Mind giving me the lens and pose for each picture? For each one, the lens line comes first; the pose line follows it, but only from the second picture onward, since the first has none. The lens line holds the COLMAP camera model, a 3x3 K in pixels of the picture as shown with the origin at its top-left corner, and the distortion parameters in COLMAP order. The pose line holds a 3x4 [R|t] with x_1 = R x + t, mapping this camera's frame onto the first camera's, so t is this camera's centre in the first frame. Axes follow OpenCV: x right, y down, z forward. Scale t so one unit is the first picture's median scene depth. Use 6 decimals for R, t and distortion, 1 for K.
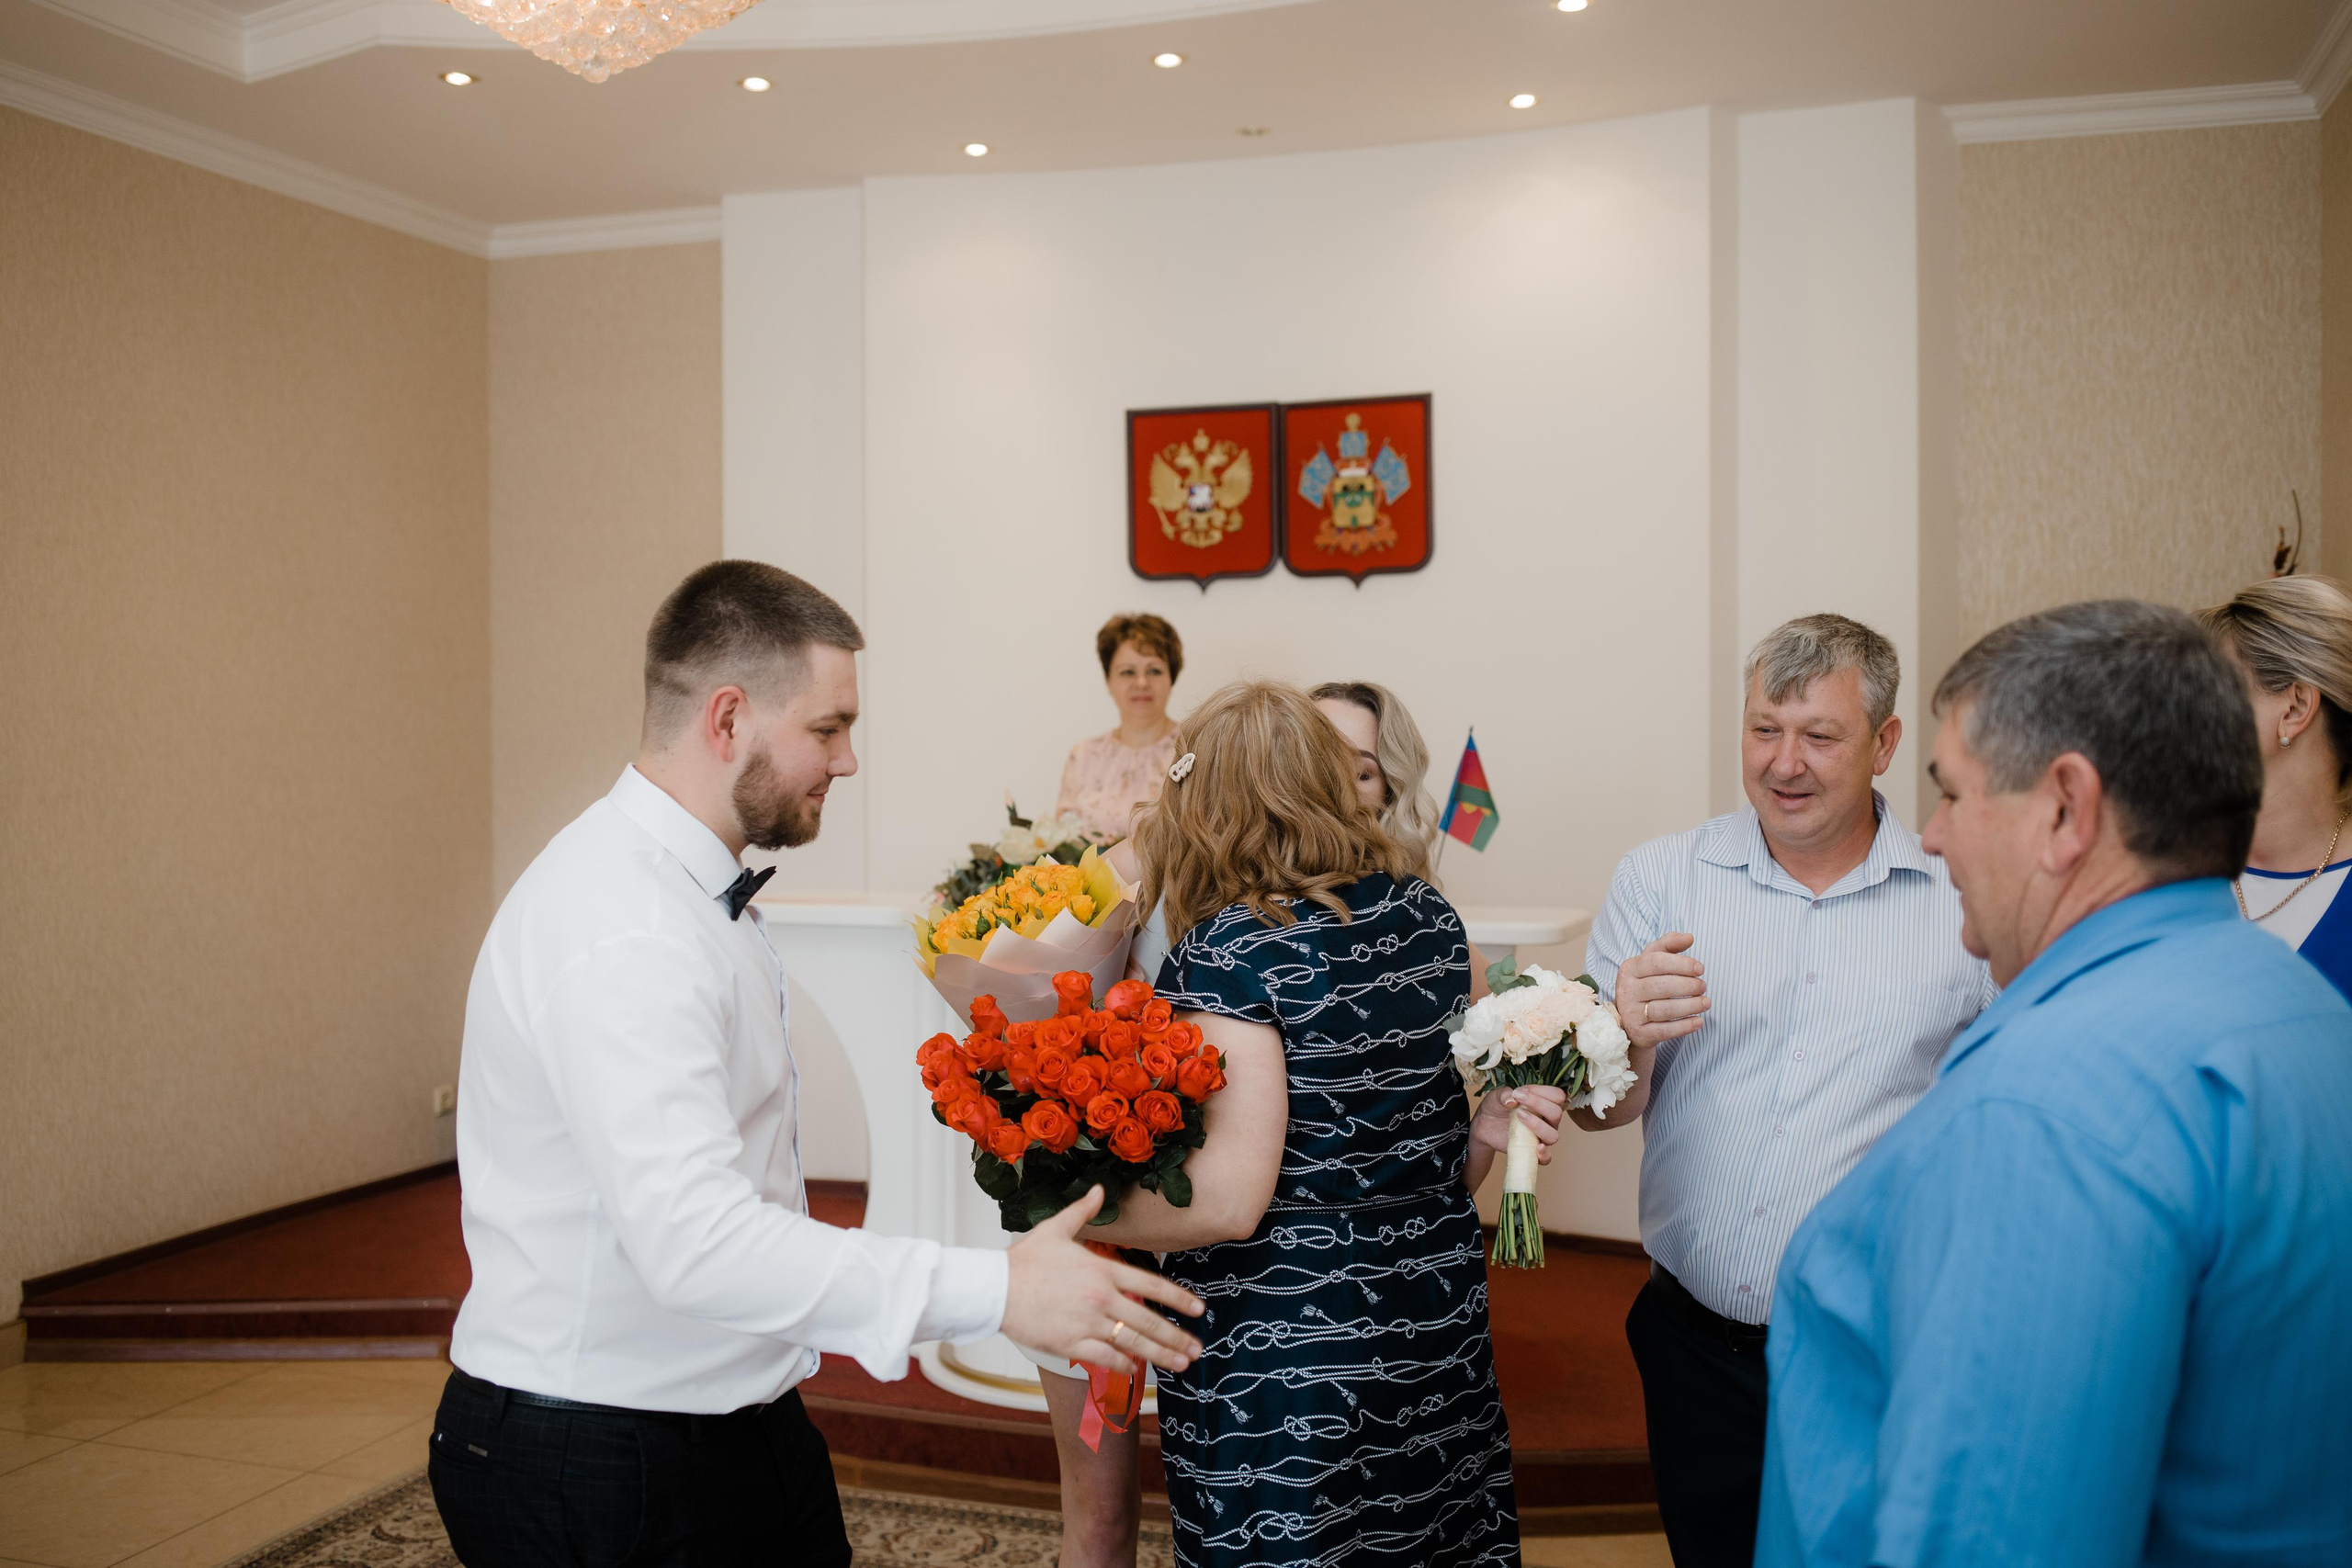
lens RADIAL K [[2350.2, 0, 1155.9], [0, 2350.2, 775.1], [0, 0, 1]] dist [-0.048996, 0.000000]
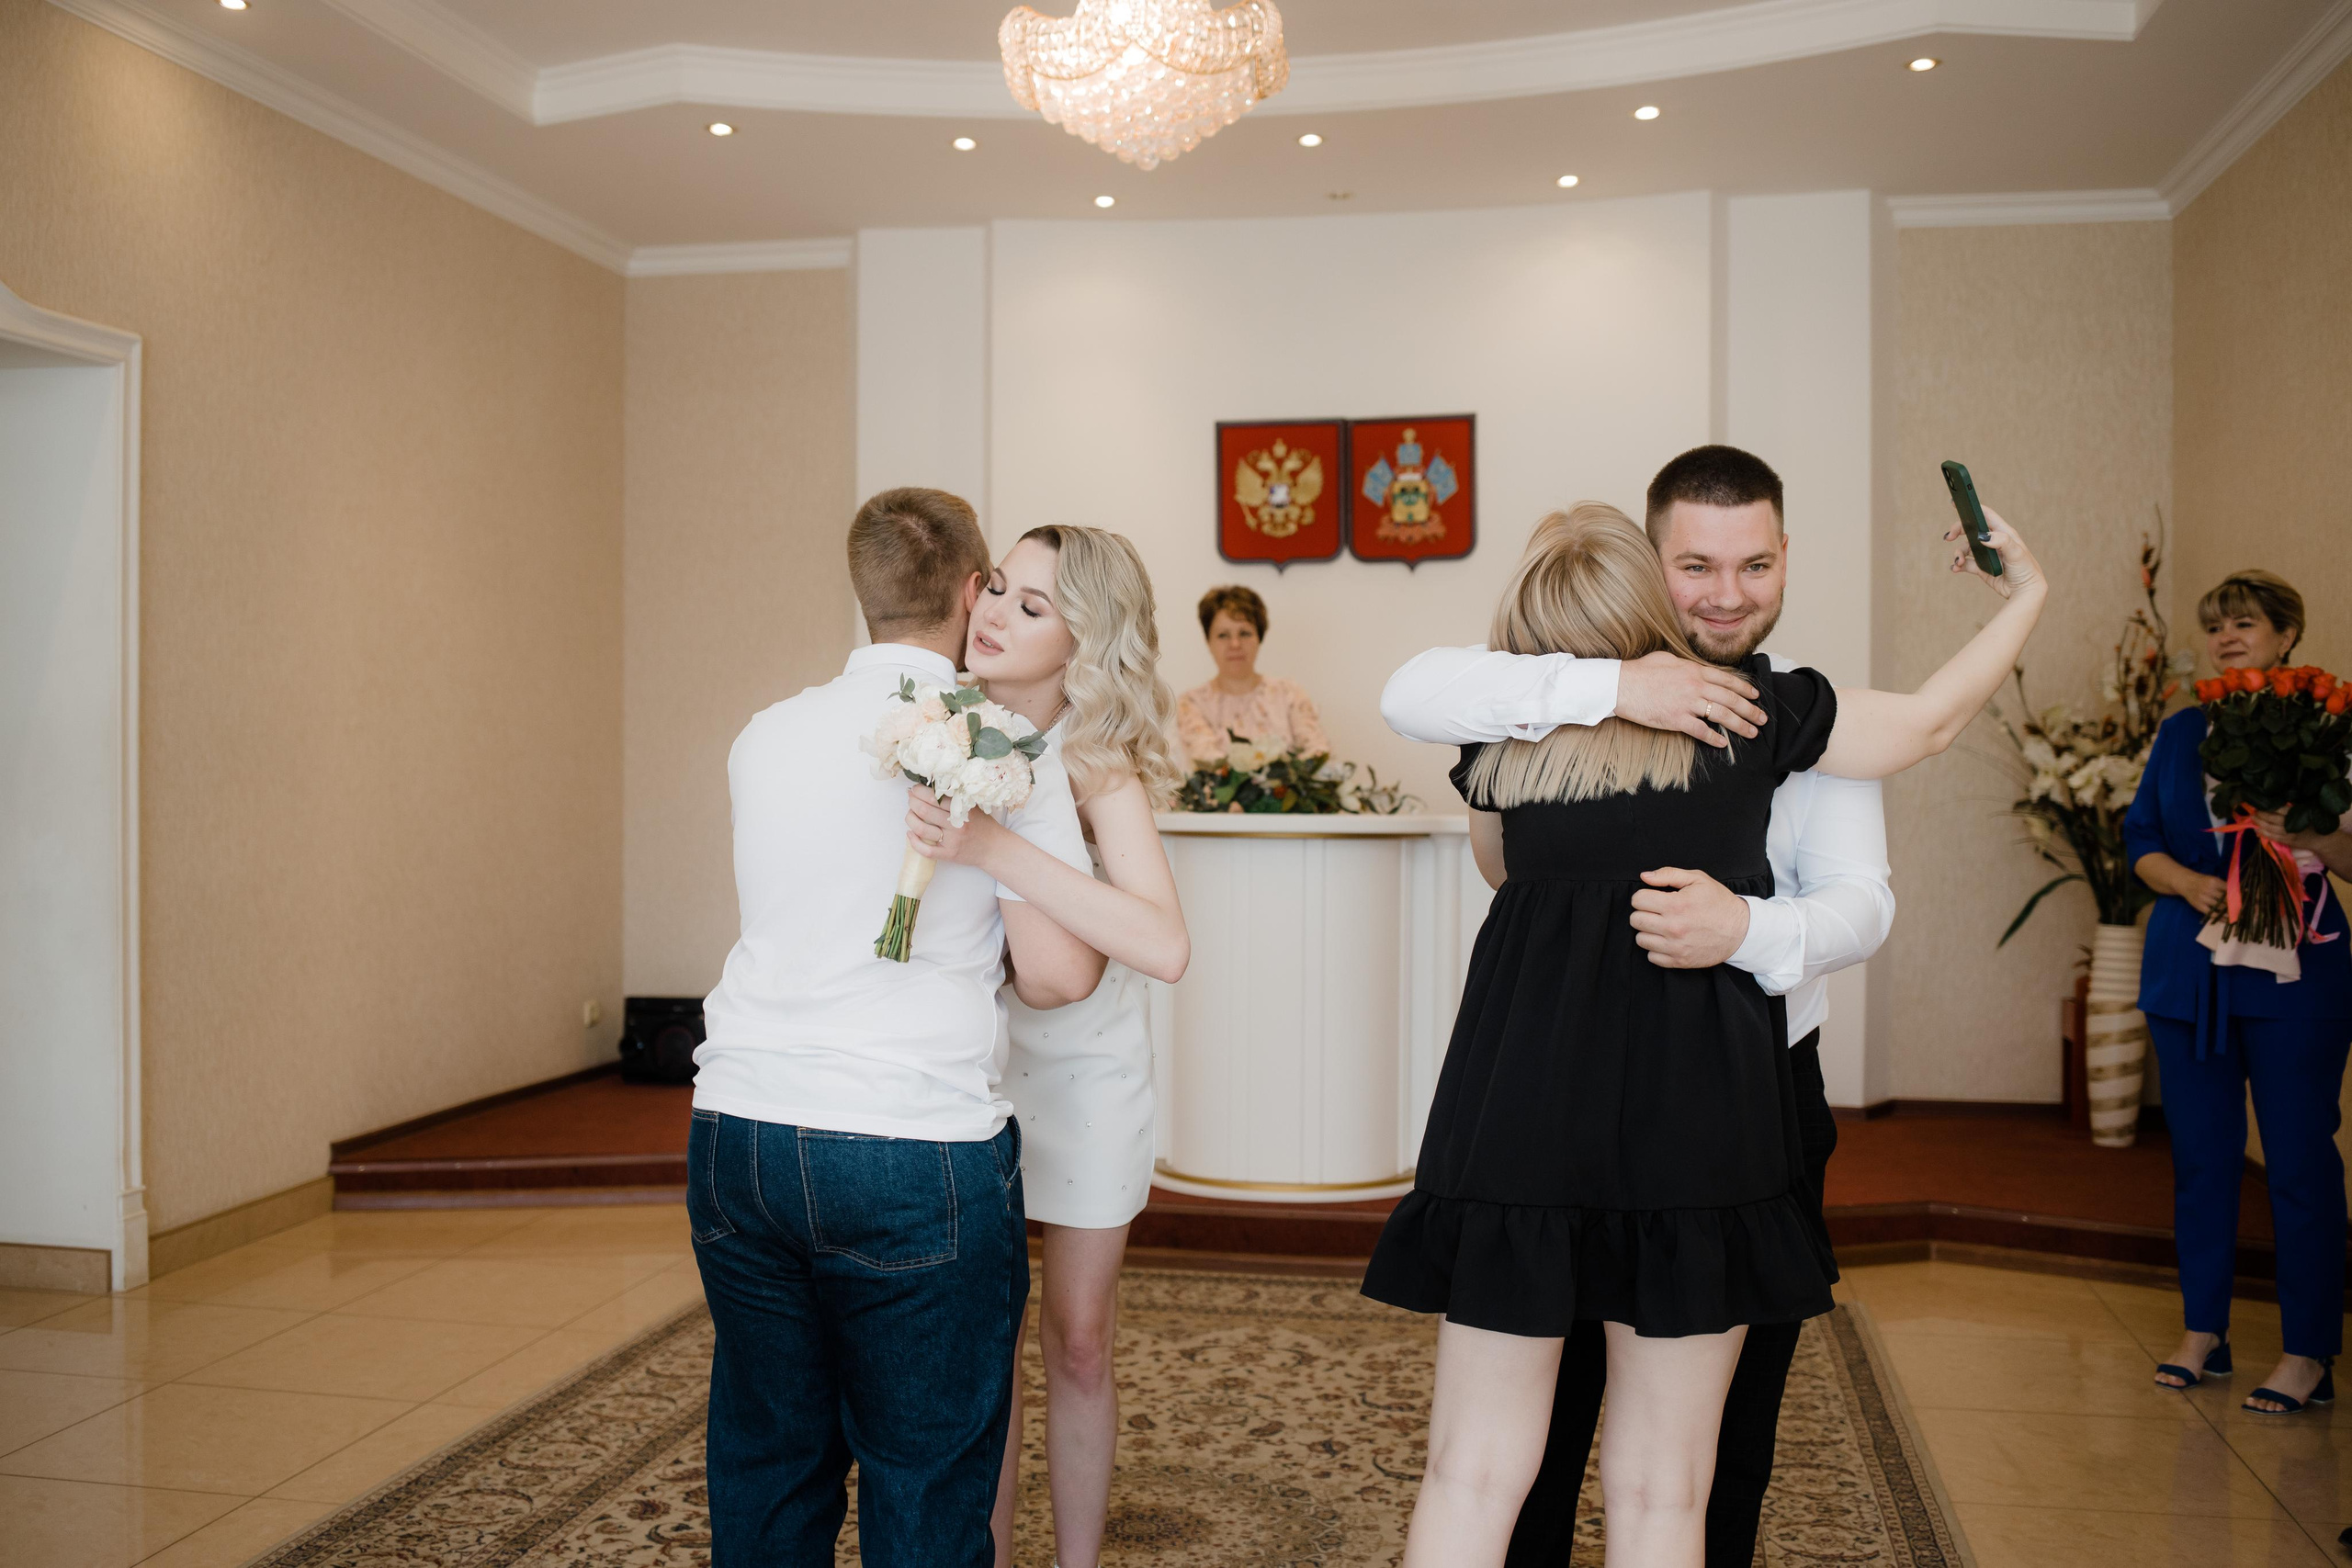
lens RADIAL K [[2350.2, 0, 1163.6], [0, 2350.2, 781.7], [0, 0, 1]] dist [-0.048996, 0.000000]
pose [[0.991362, 0.004763, 0.131070, -0.201911], [-0.003506, 0.999946, -0.009824, 0.041739], [-0.131110, 0.009279, 0.991324, -0.191159]]
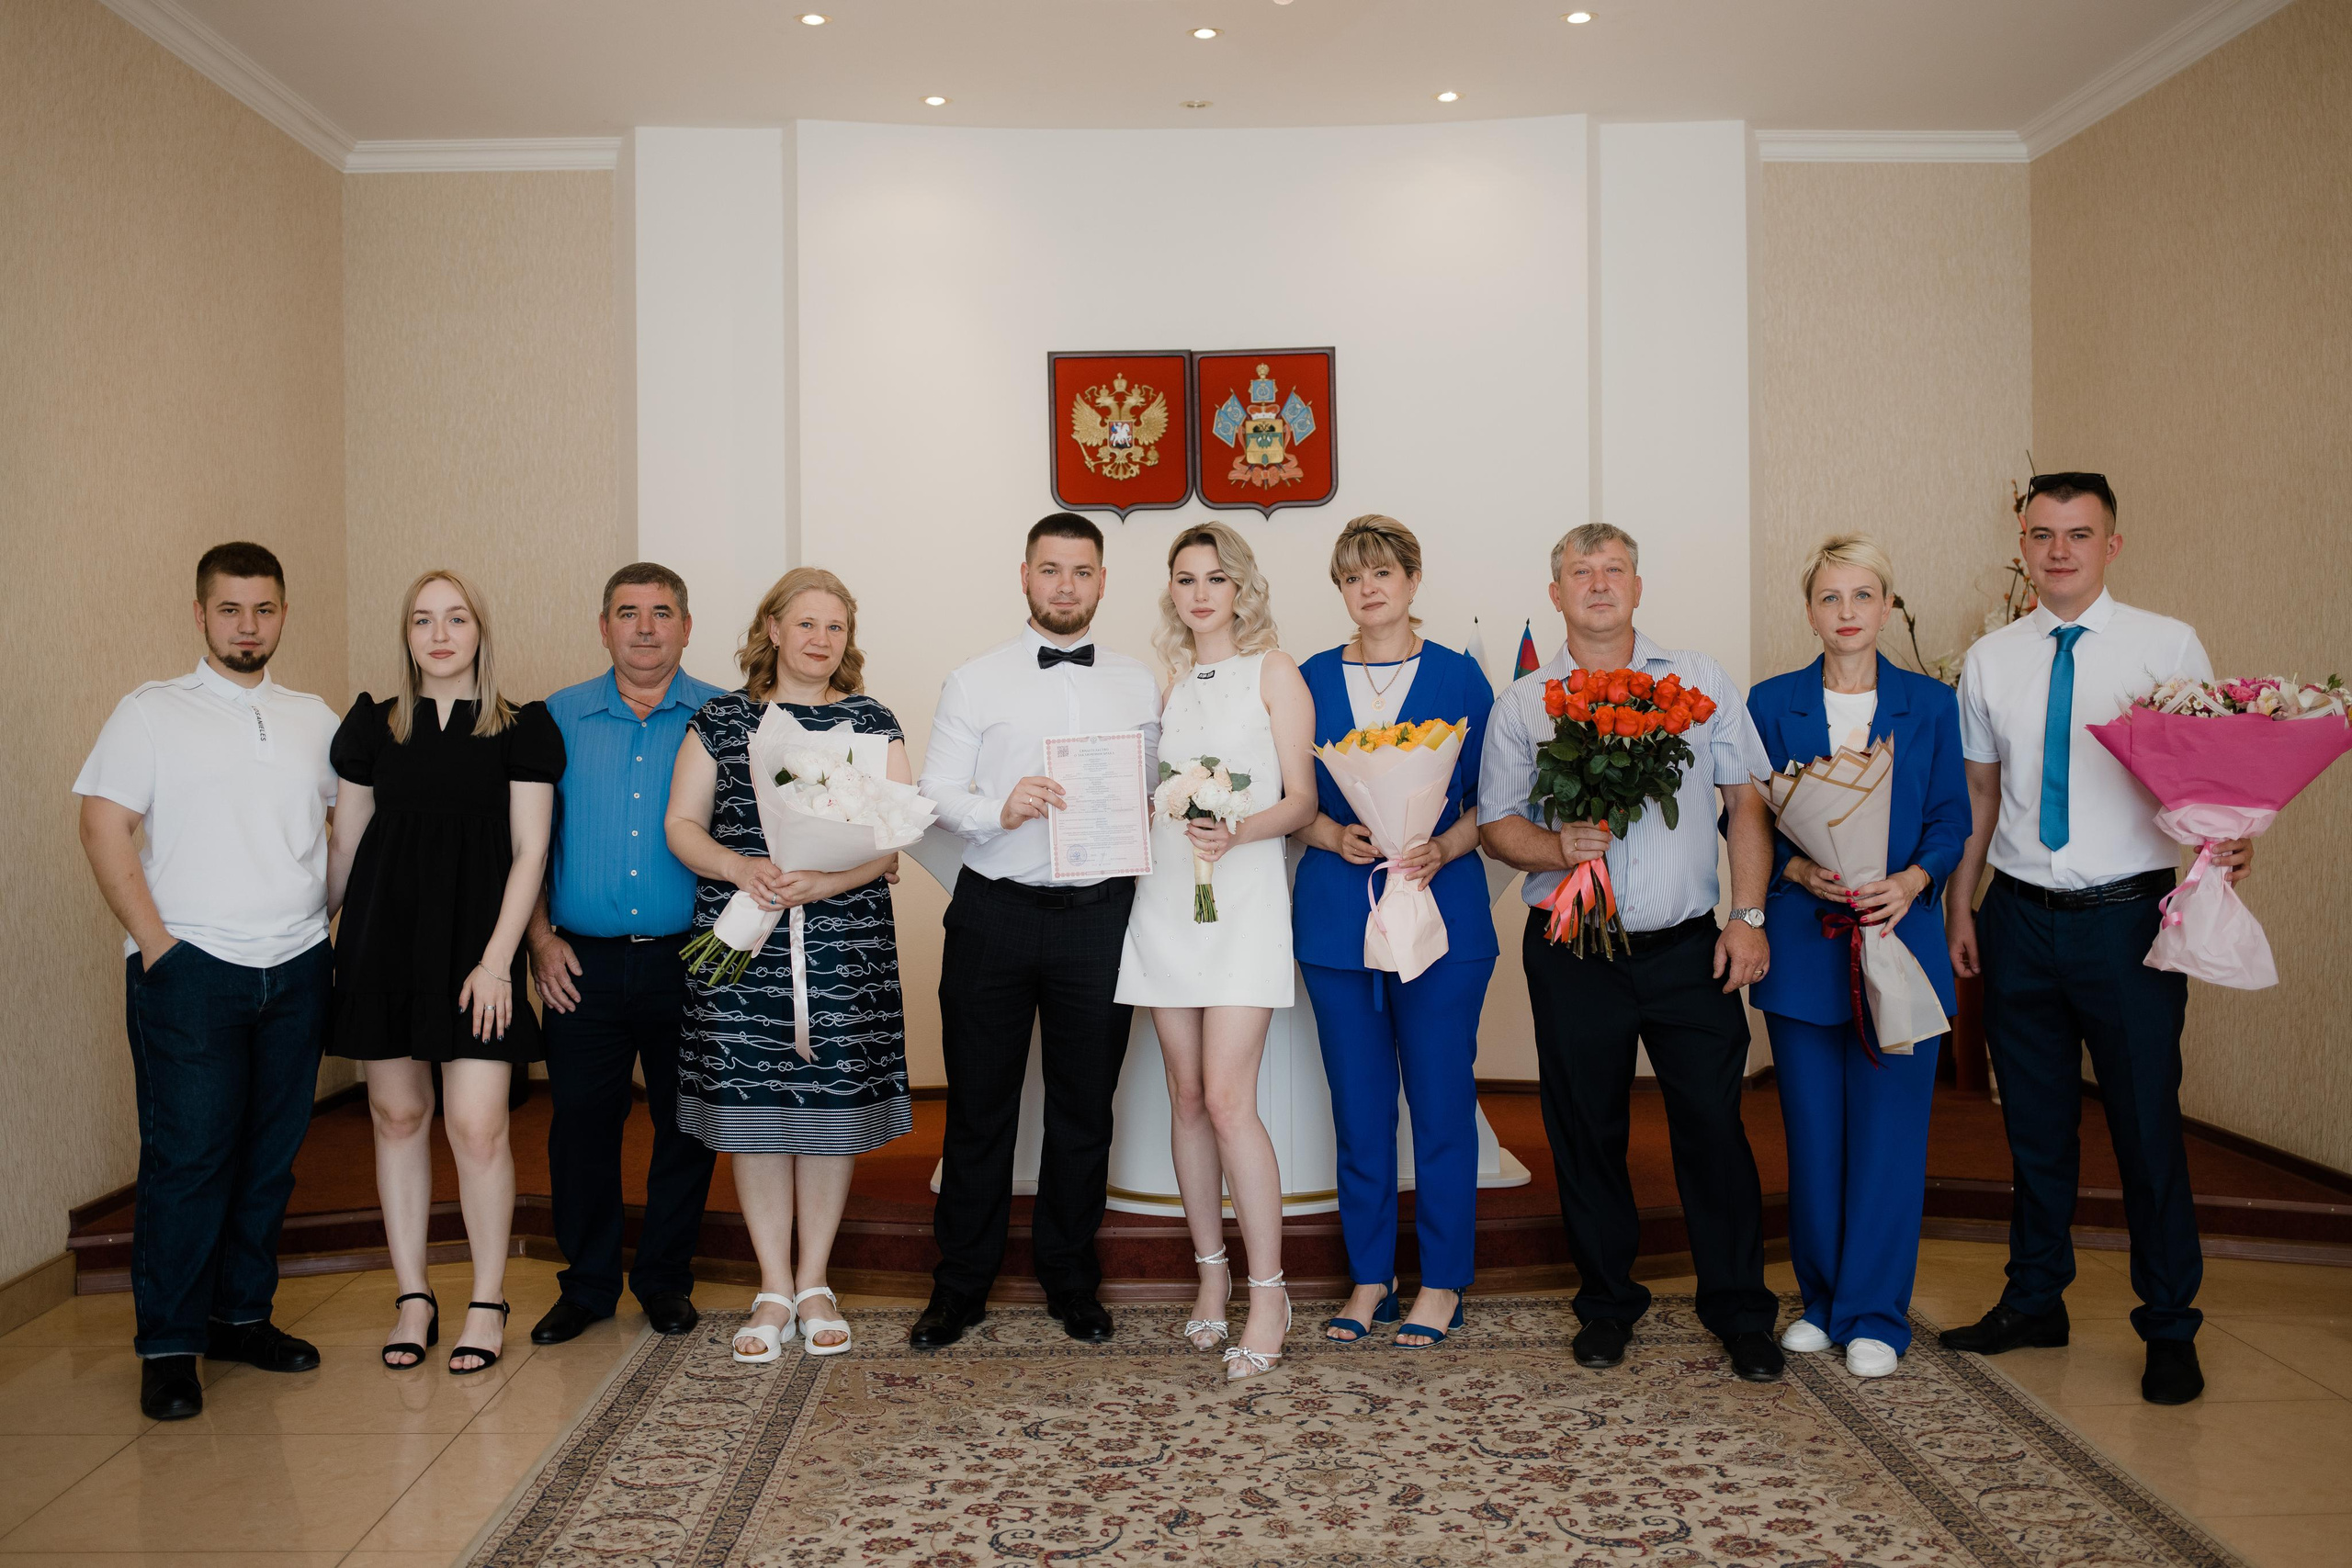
lens RADIAL K [[2350.2, 0, 1197.7], [0, 2350.2, 771.9], [0, 0, 1]] dist [-0.048996, 0.000000]
pose [[0.938225, -0.014494, 0.345721, -0.336424], [0.016149, 0.999868, -0.001908, 0.043019], [-0.345648, 0.007373, 0.938335, -0.041585]]
